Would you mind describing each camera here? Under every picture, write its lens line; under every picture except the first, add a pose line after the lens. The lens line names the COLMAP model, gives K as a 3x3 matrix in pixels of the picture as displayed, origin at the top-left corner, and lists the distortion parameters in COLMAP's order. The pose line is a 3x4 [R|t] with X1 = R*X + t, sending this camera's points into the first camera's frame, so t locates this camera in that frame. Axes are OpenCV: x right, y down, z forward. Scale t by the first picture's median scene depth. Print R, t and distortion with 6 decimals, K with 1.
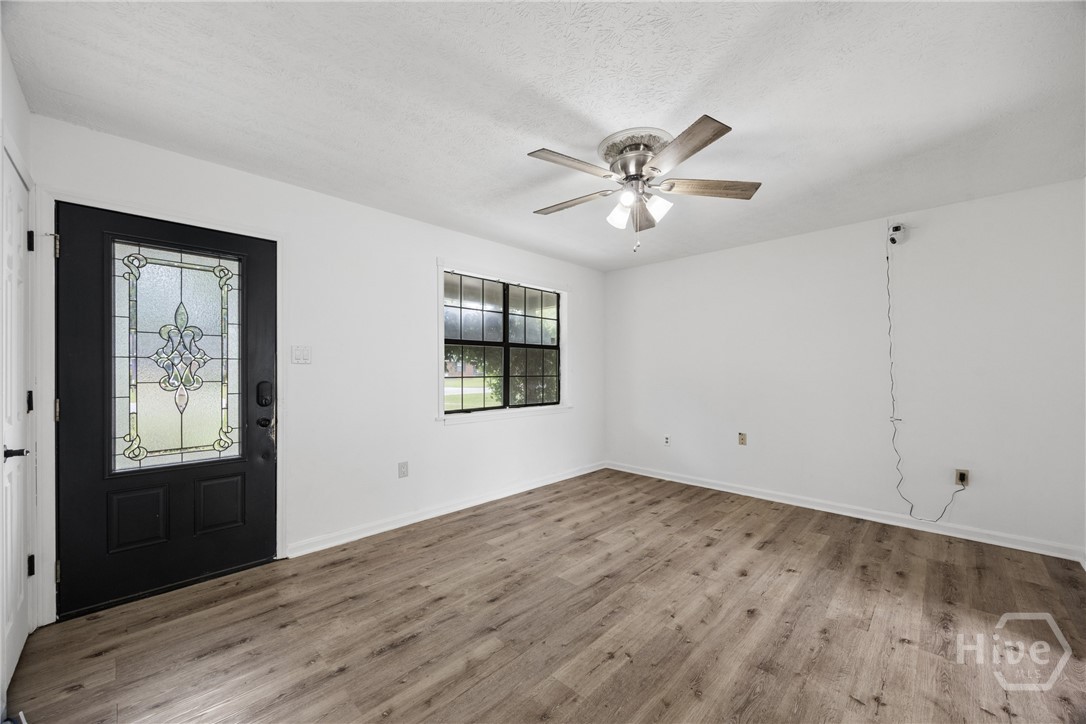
lens RADIAL K [[416.8, 0, 552.9], [0, 416.8, 370.6], [0, 0, 1]] dist [-0.003149, -0.000038]
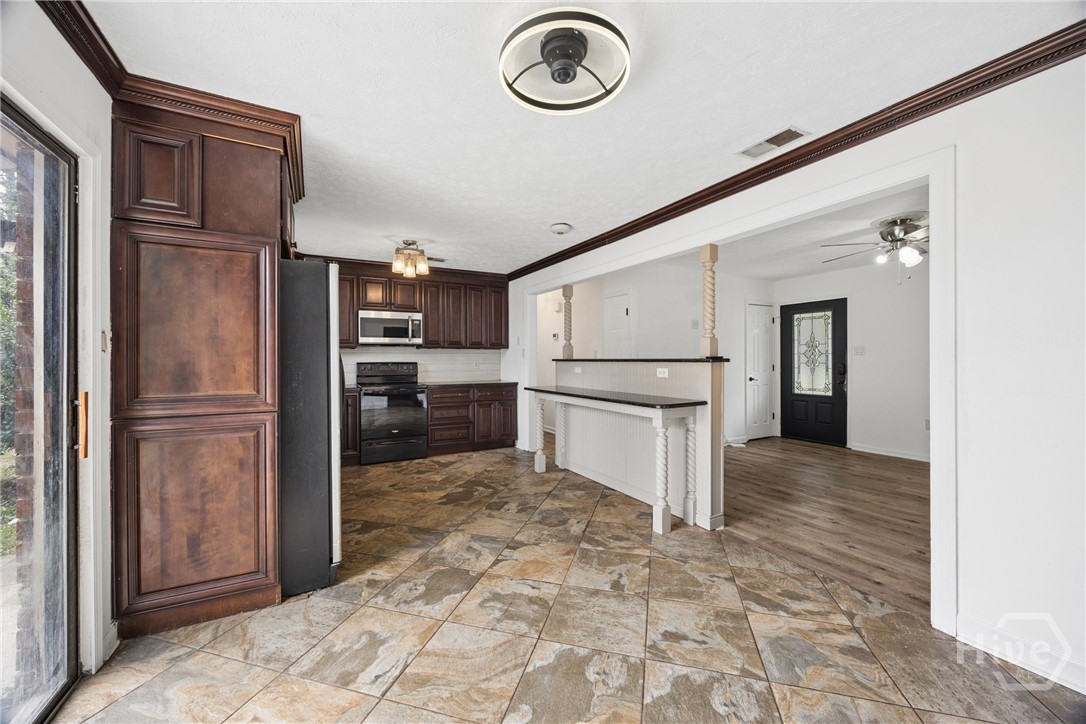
lens RADIAL K [[418.6, 0, 545.2], [0, 418.6, 360.1], [0, 0, 1]] dist [-0.001728, -0.000137]
pose [[-0.287327, 0.005566, -0.957816, 1.770183], [0.004080, 0.999981, 0.004587, -0.007577], [0.957824, -0.002590, -0.287345, 0.134209]]
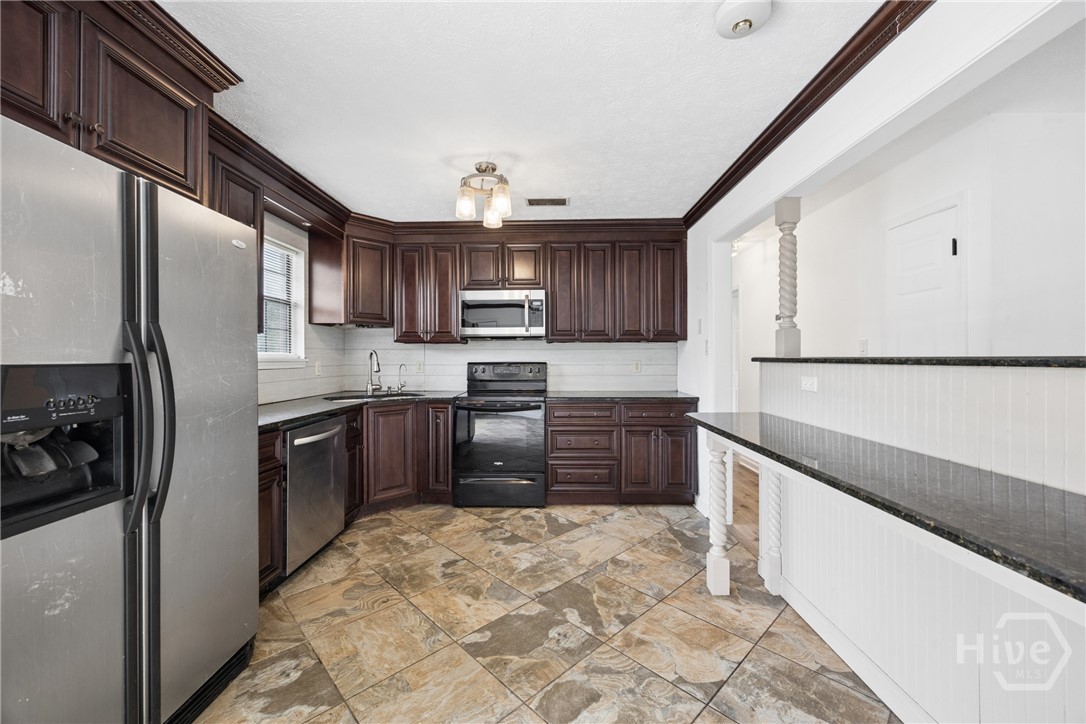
lens RADIAL K [[427.4, 0, 543.1], [0, 427.4, 359.1], [0, 0, 1]] dist [0.000379, 0.000068]
pose [[-0.733046, 0.004557, -0.680164, 0.985553], [0.004420, 0.999988, 0.001936, -0.003649], [0.680165, -0.001587, -0.733057, 0.008683]]
